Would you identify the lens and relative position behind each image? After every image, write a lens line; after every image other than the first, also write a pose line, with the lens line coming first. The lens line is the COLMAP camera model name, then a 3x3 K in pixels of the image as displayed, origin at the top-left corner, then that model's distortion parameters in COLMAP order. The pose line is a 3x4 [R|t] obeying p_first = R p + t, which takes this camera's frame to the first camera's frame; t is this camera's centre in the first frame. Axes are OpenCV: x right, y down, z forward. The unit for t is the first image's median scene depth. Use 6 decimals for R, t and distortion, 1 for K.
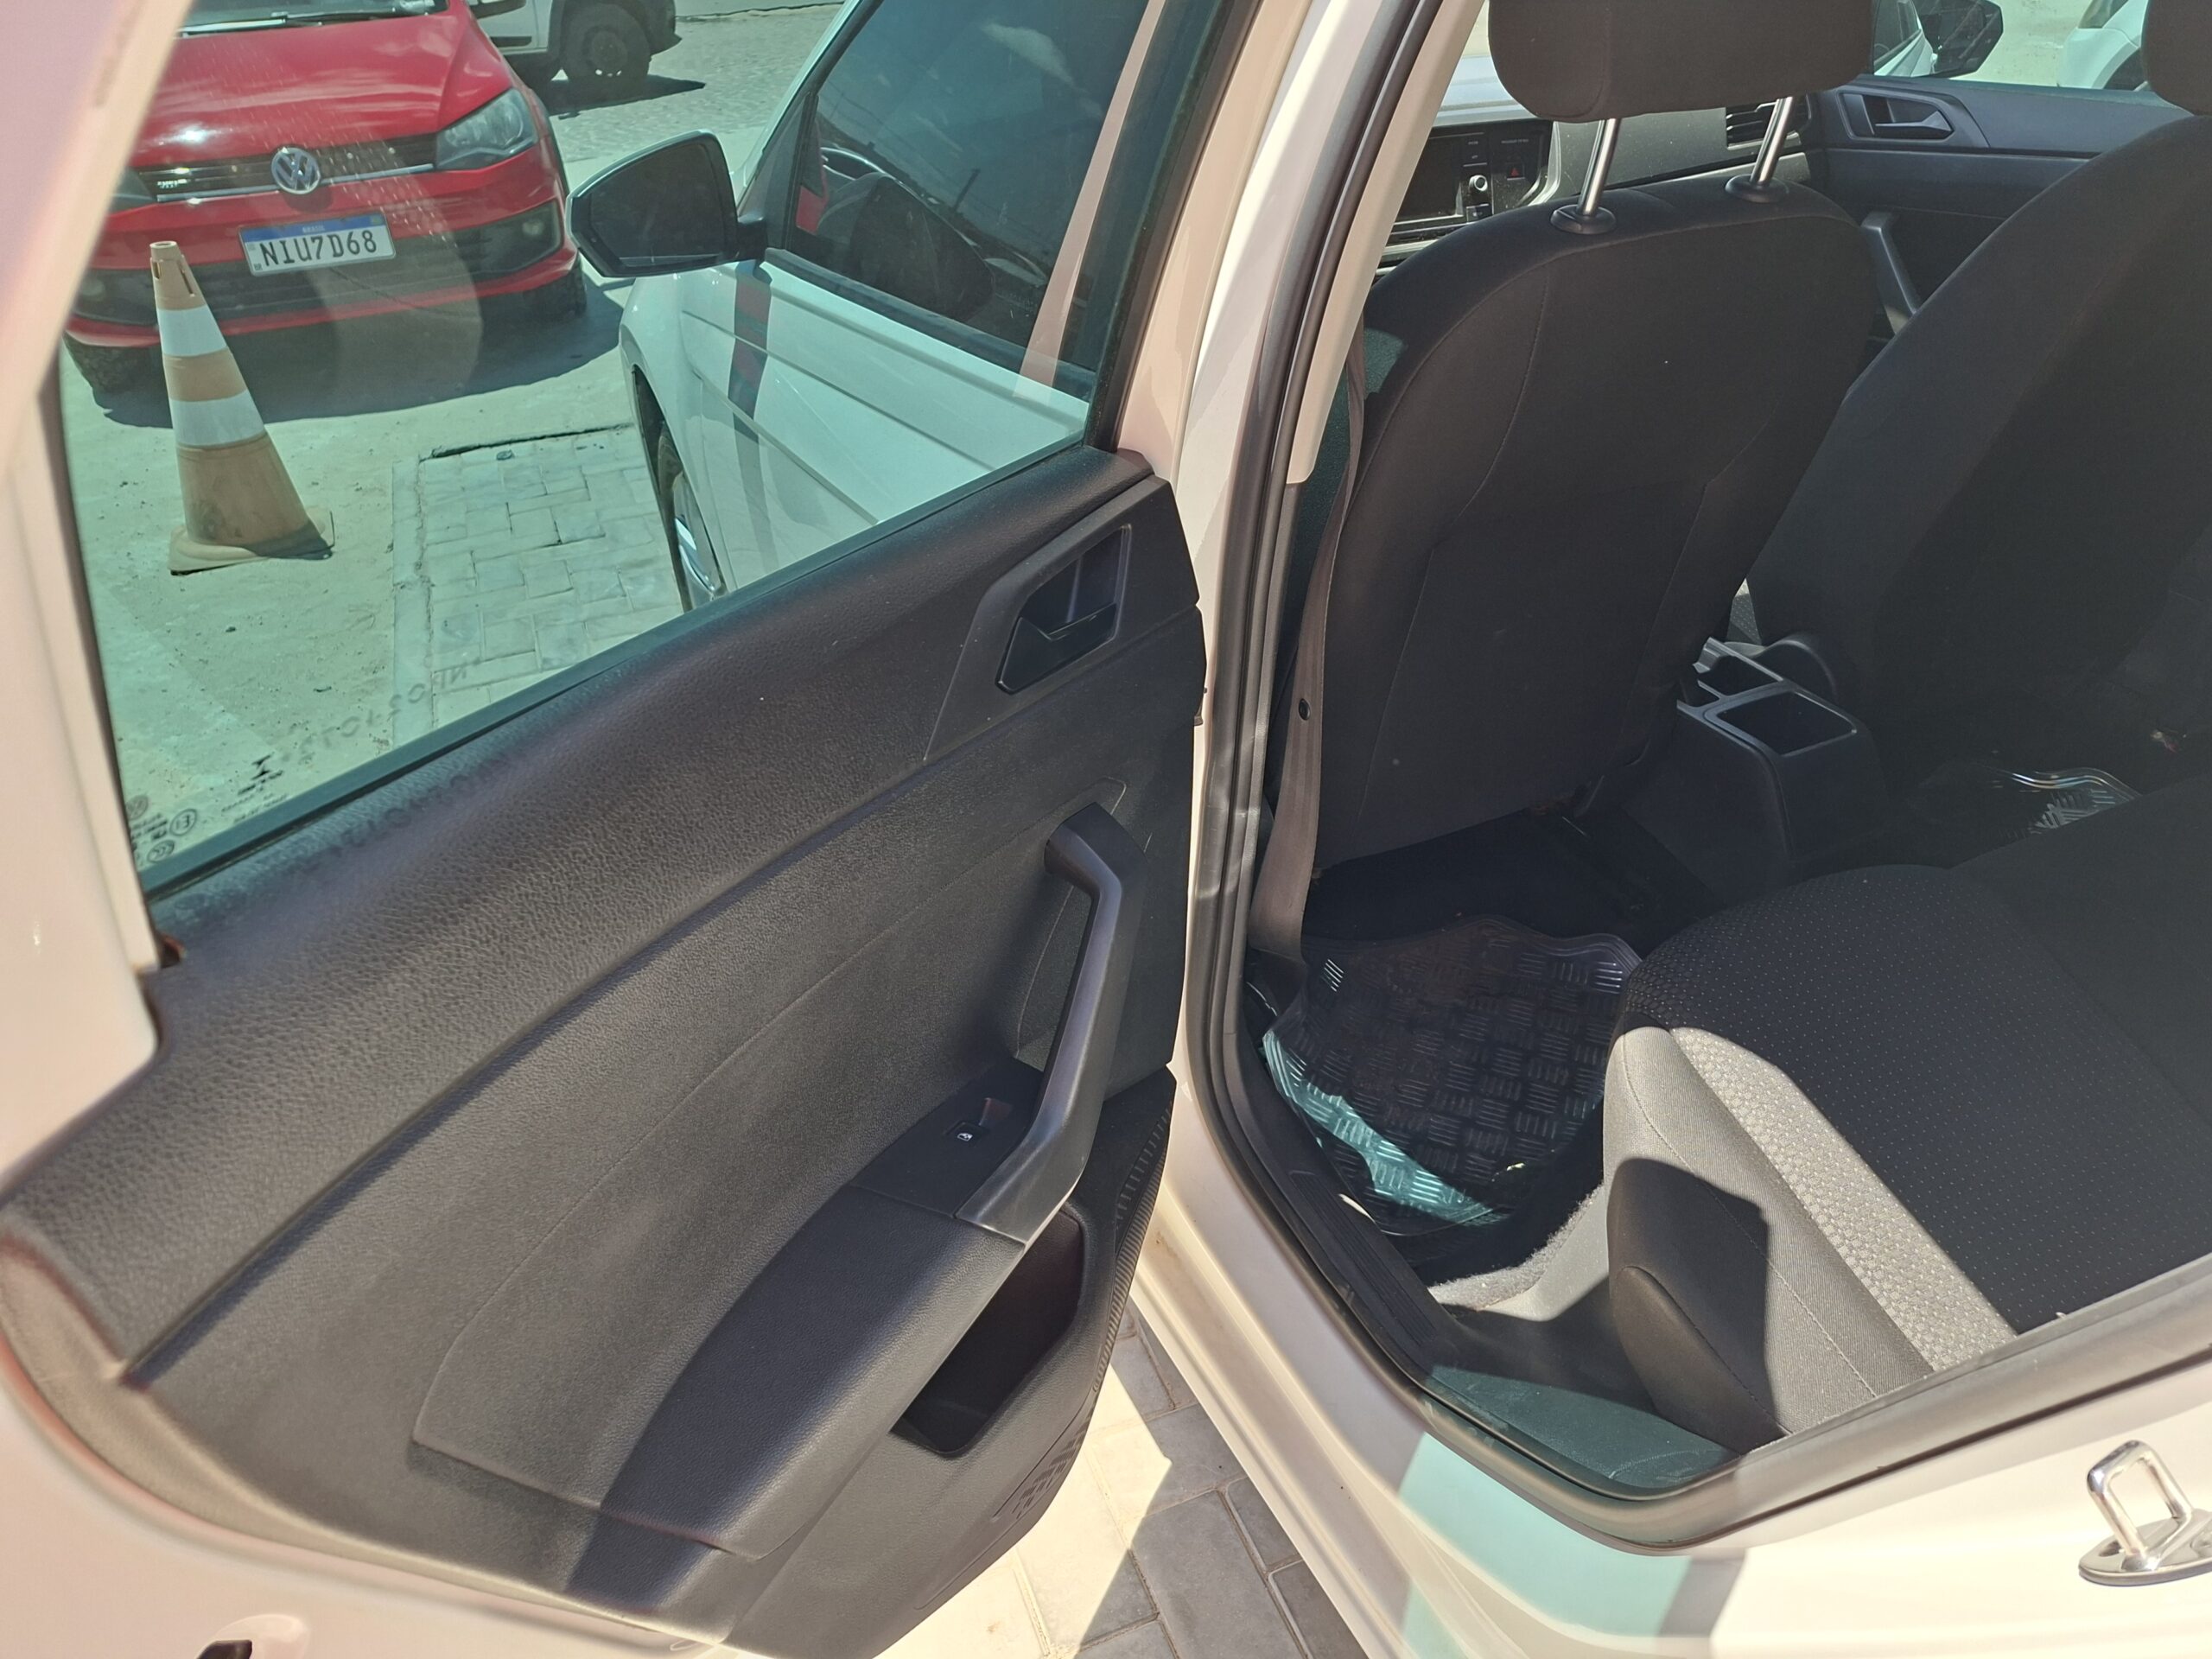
lens RADIAL K [[1523.5, 0, 1102.2], [0, 1523.5, 833.4], [0, 0, 1]] dist [0.085843, -0.103193]
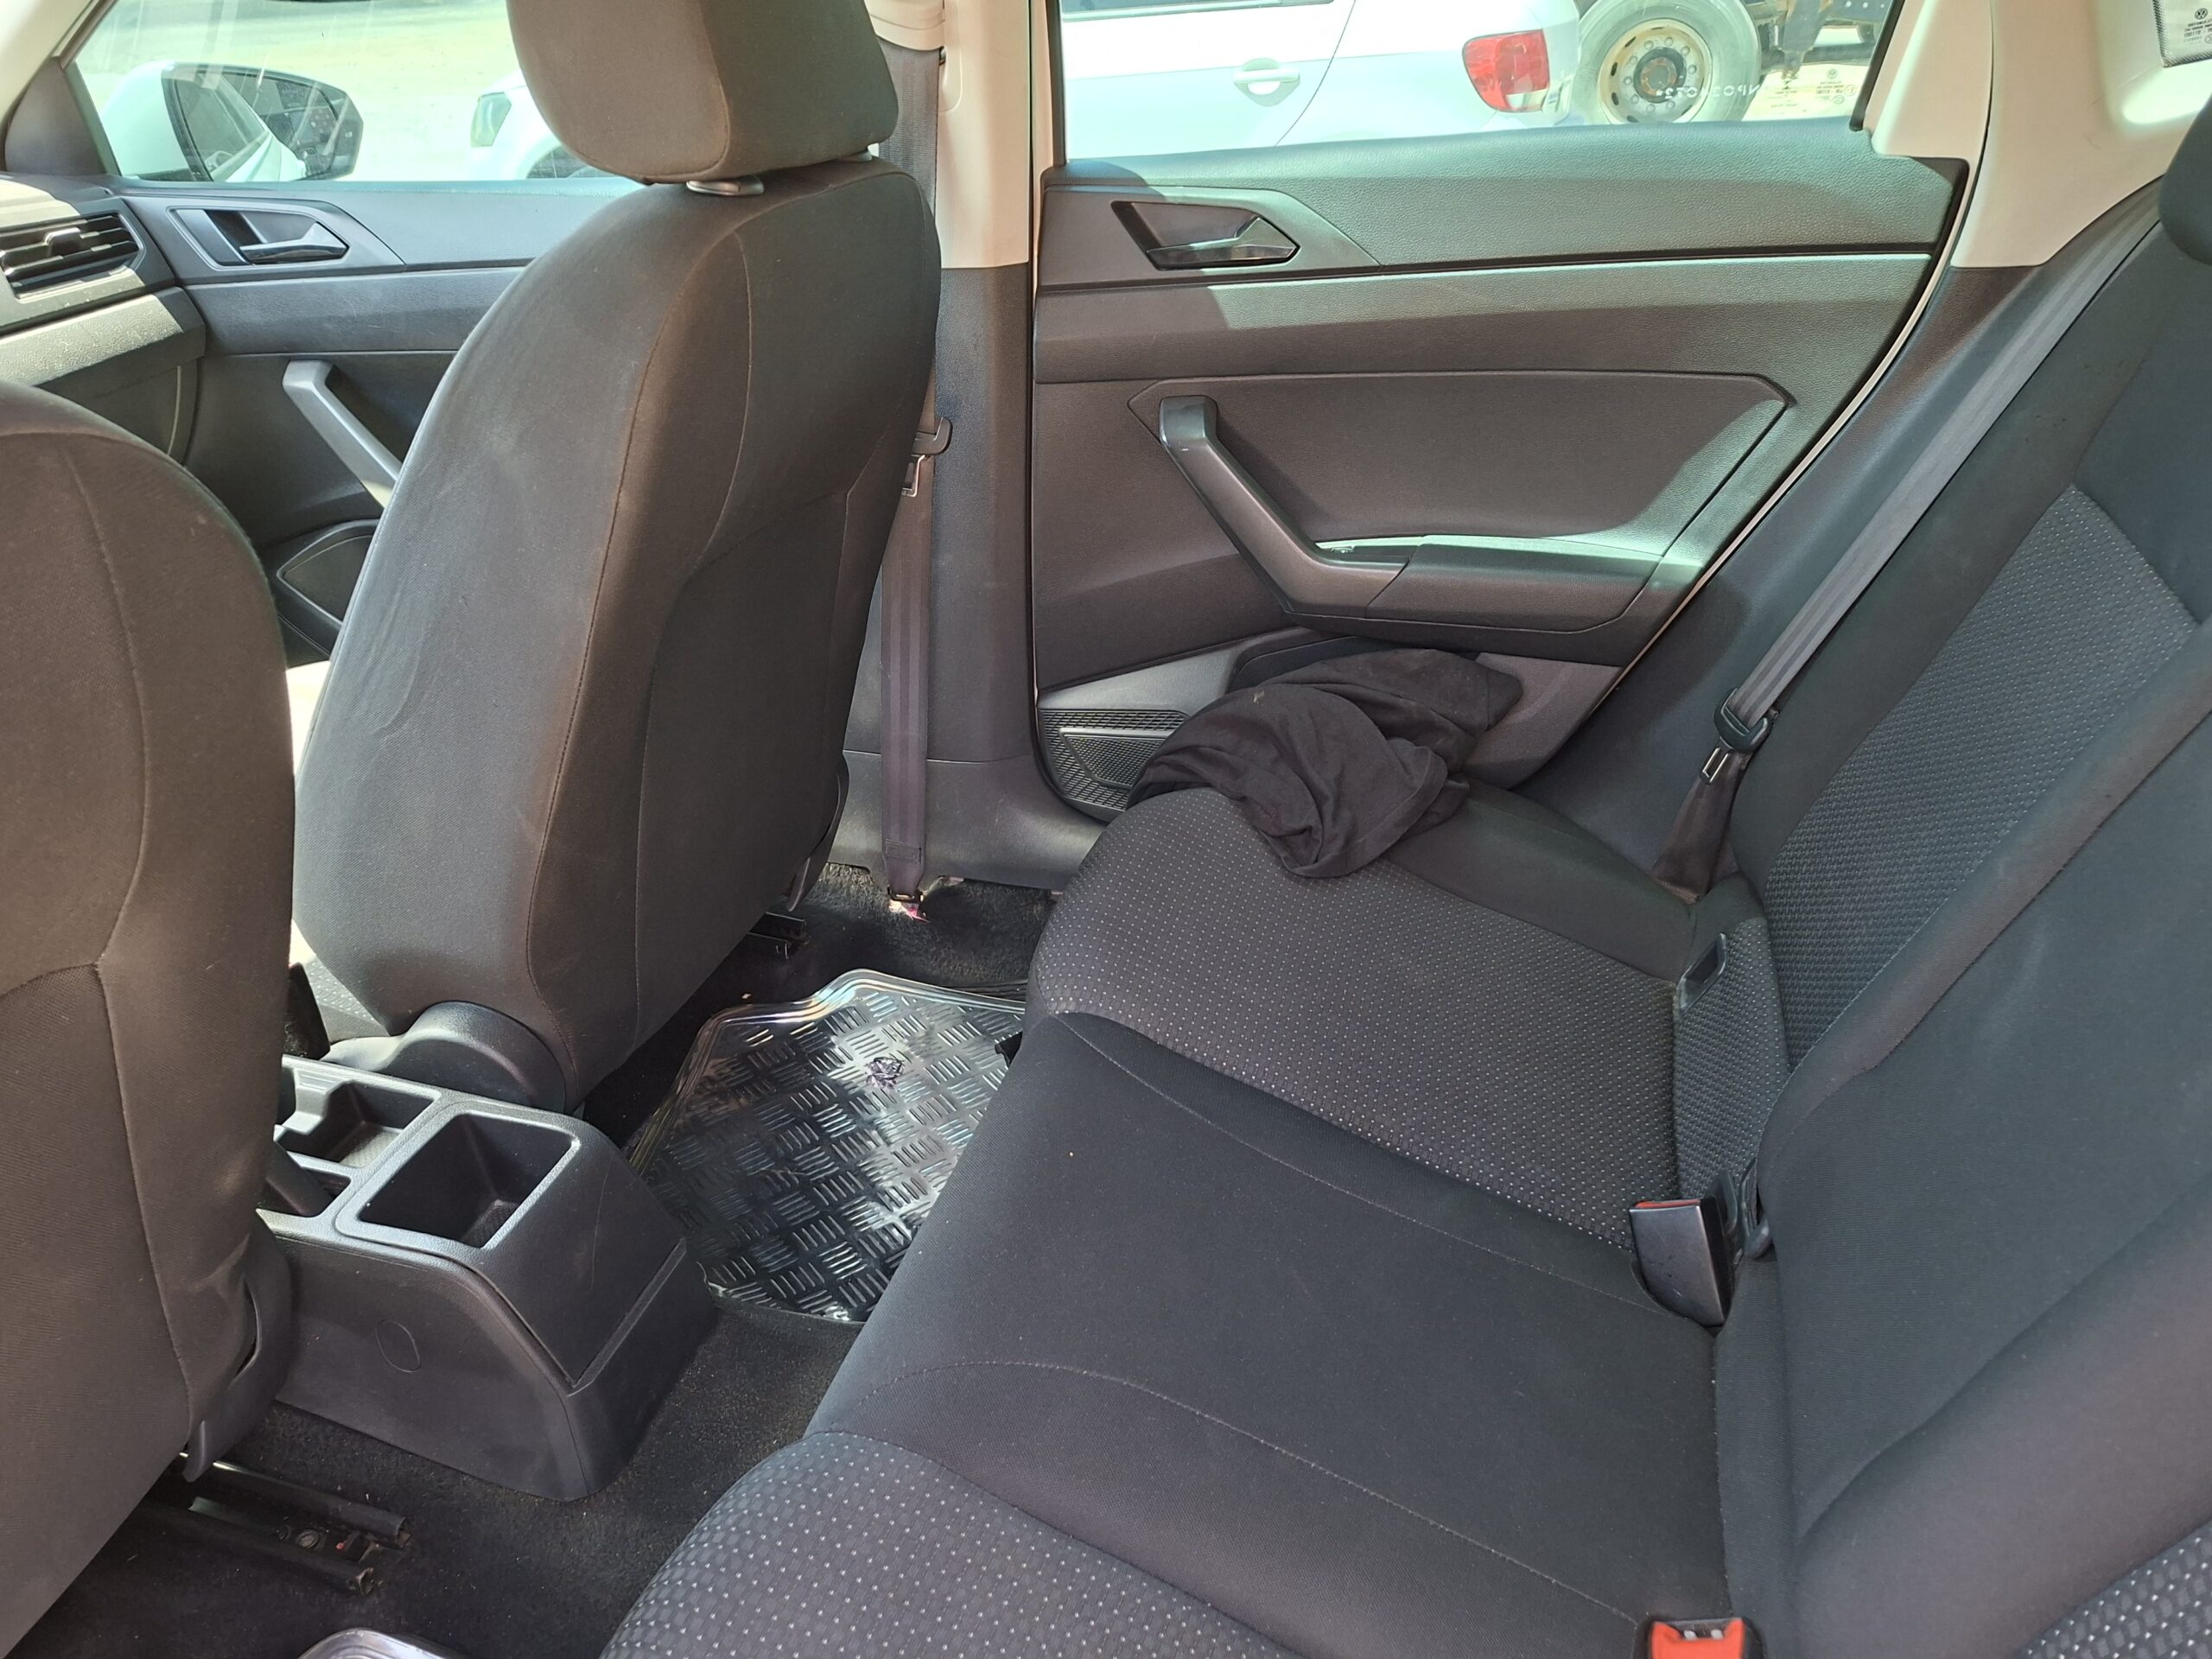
lens RADIAL K [[1523.5, 0, 1102.2], [0, 1523.5, 833.4], [0, 0, 1]] dist [0.085843, -0.103193]
pose [[0.647590, -0.345602, 0.679107, 0.201359], [0.397771, 0.913486, 0.085568, -0.125233], [-0.649928, 0.214716, 0.729034, 0.310345]]
